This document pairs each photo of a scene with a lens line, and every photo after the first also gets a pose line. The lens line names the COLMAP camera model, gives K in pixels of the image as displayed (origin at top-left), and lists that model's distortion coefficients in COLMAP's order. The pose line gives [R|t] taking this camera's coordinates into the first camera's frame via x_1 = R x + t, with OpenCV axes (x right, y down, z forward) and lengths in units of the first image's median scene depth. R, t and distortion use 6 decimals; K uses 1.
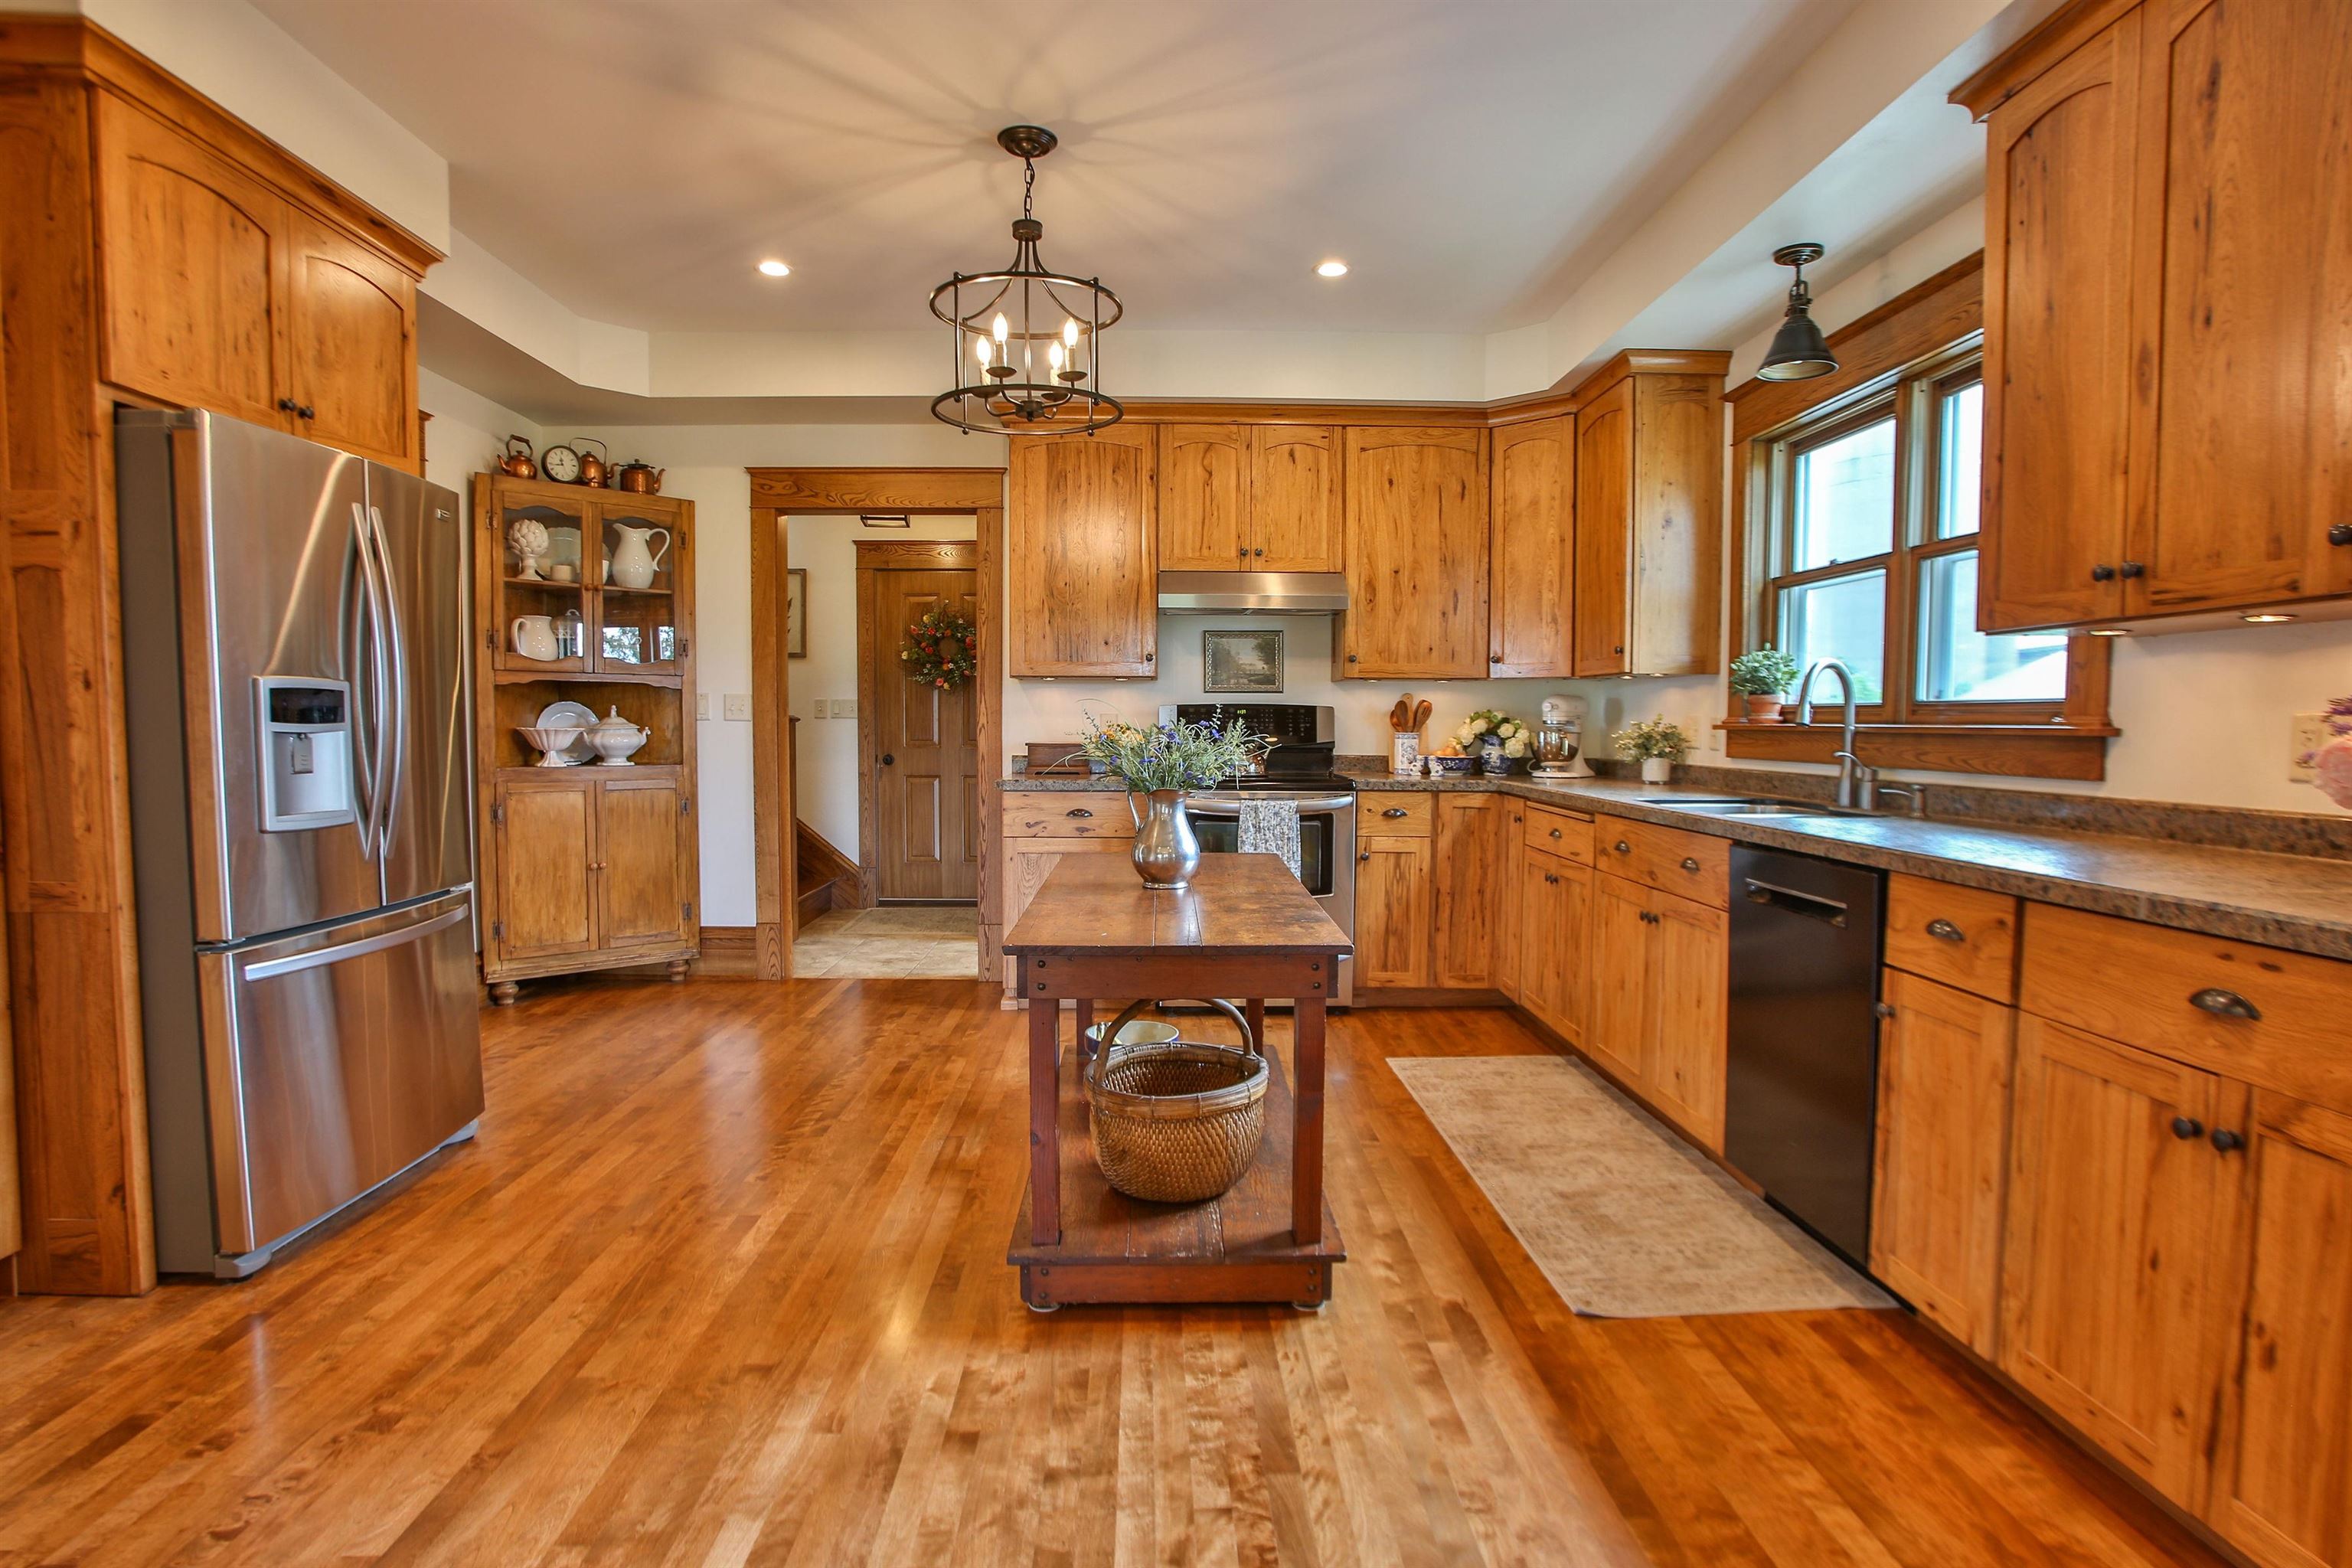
lens RADIAL K [[1243.3, 0, 1176.0], [0, 1243.3, 784.0], [0, 0, 1]] dist [-0.085099, 0.049755]
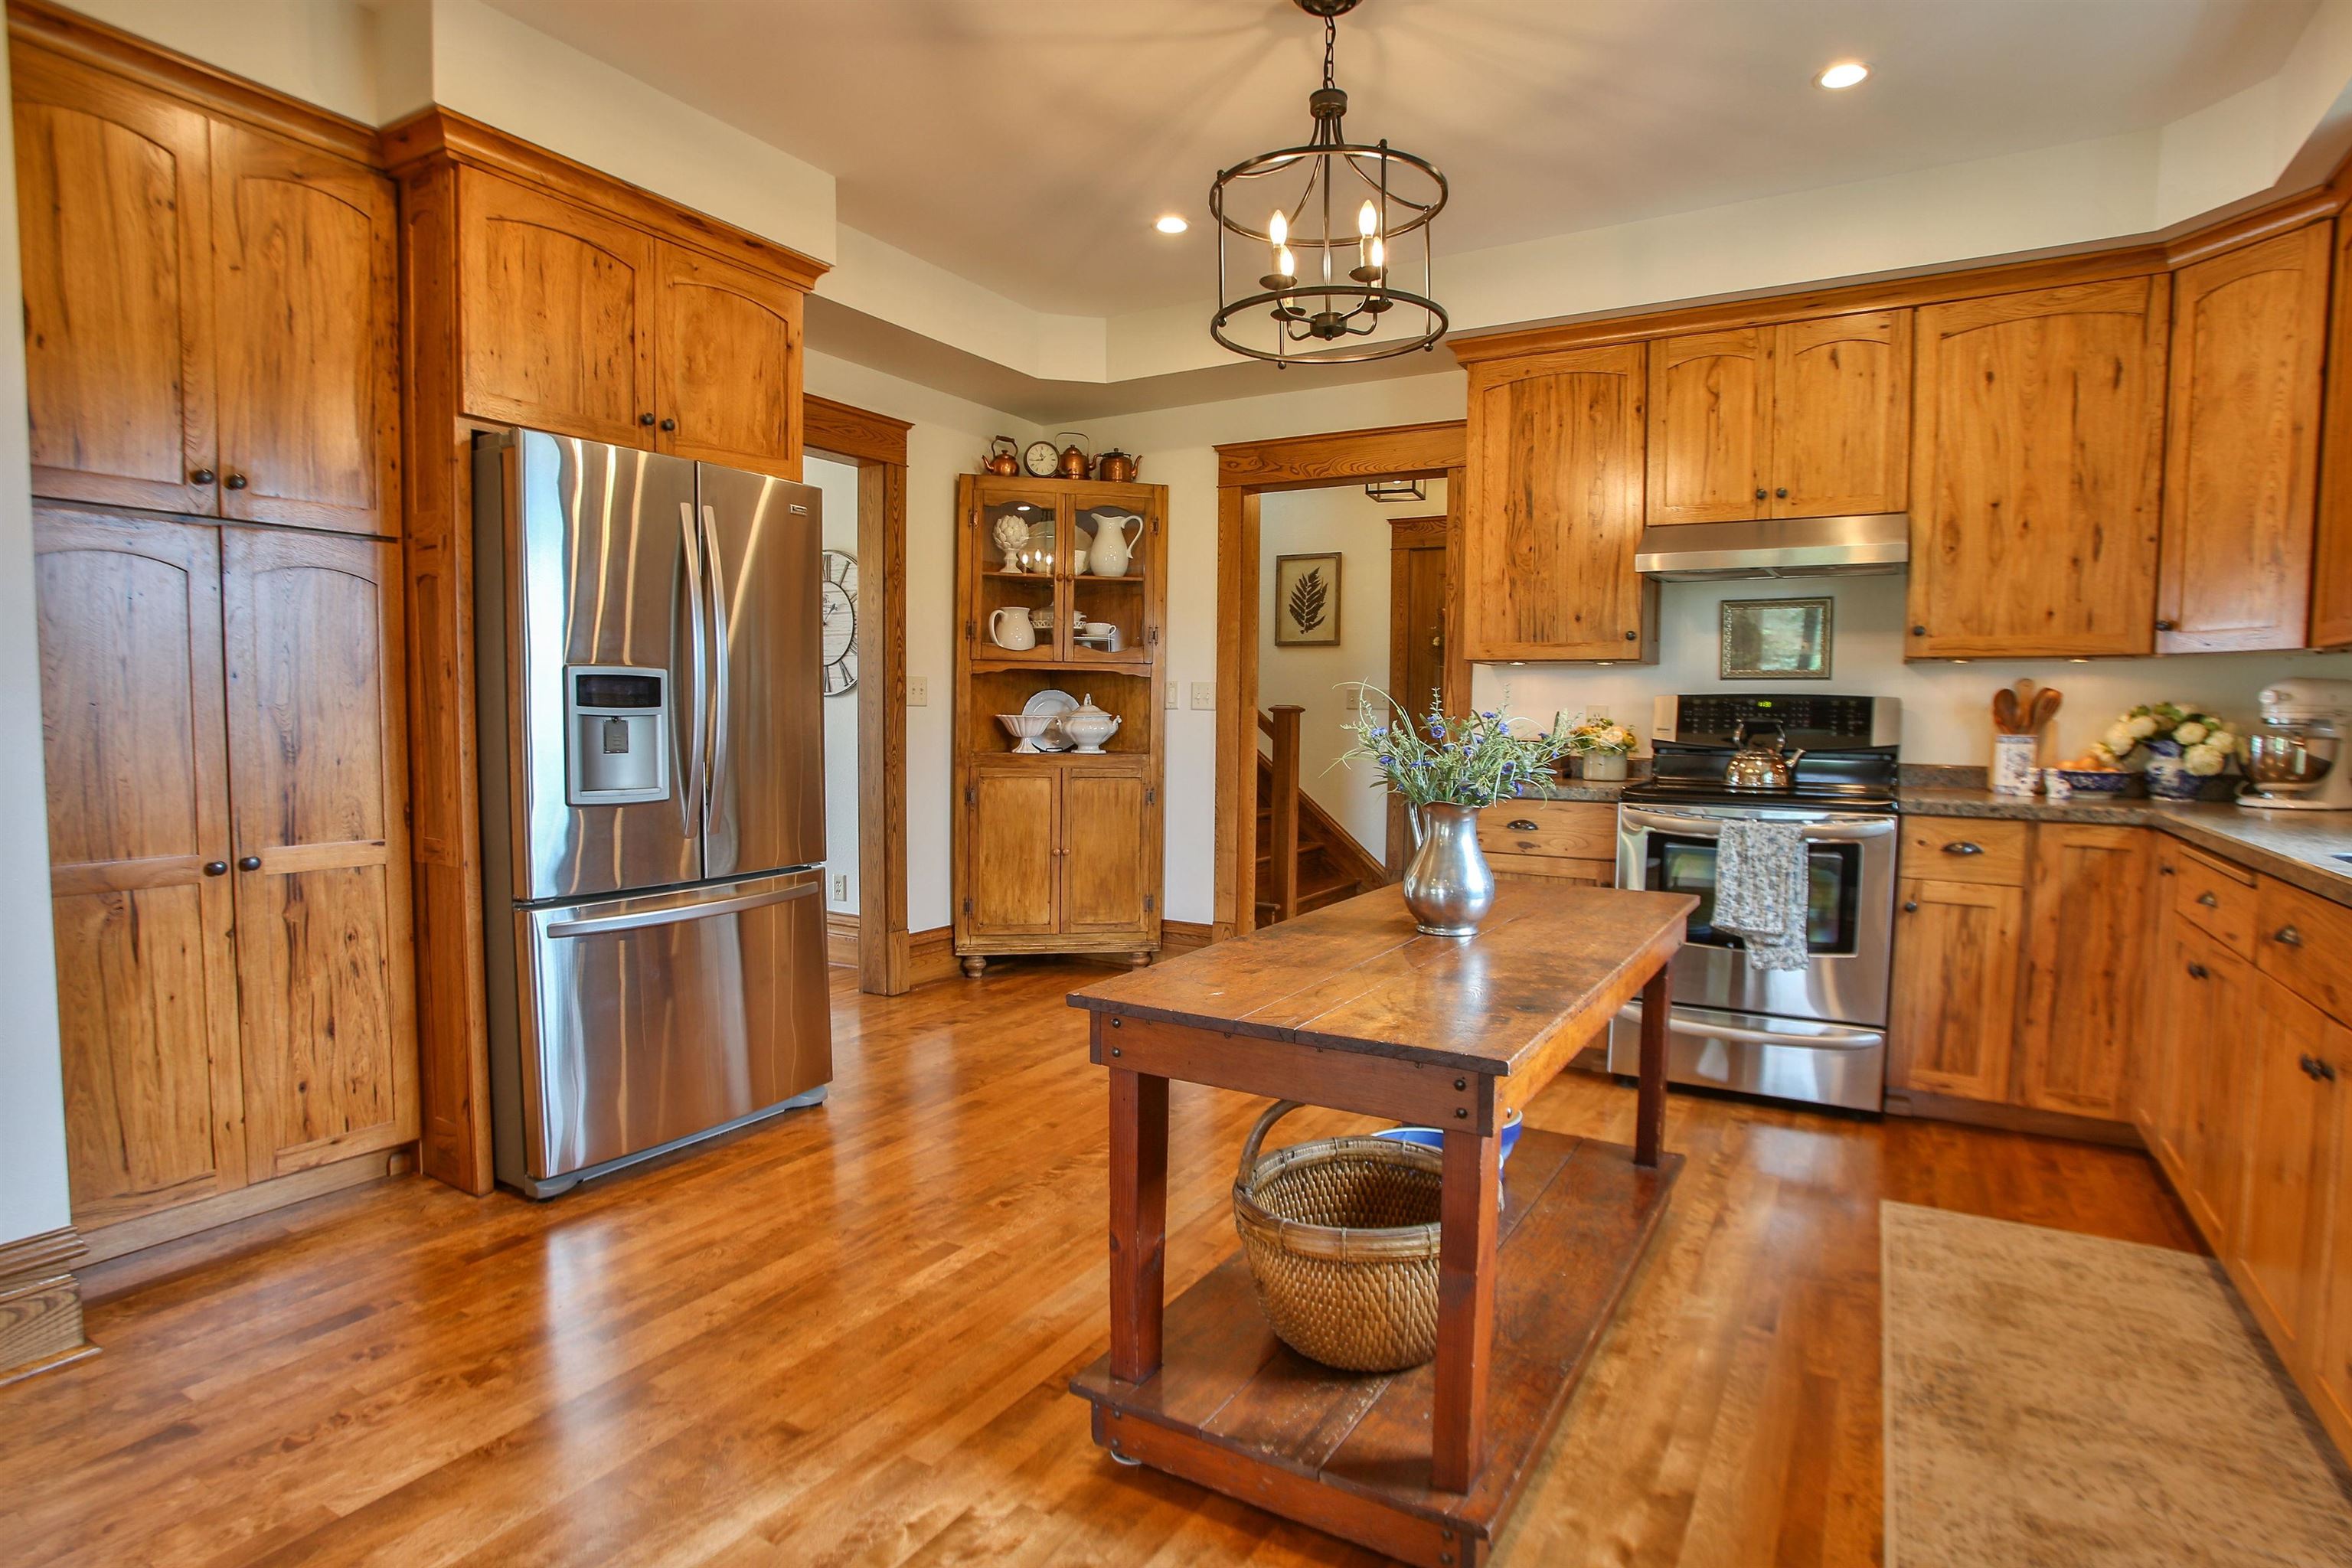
lens RADIAL K [[1243.3, 0, 1176.0], [0, 1243.3, 784.0], [0, 0, 1]] dist [-0.085099, 0.049755]
pose [[0.844741, 0.036602, -0.533923, 0.163409], [-0.033989, 0.999314, 0.014731, -0.007899], [0.534096, 0.005703, 0.845405, 0.182615]]
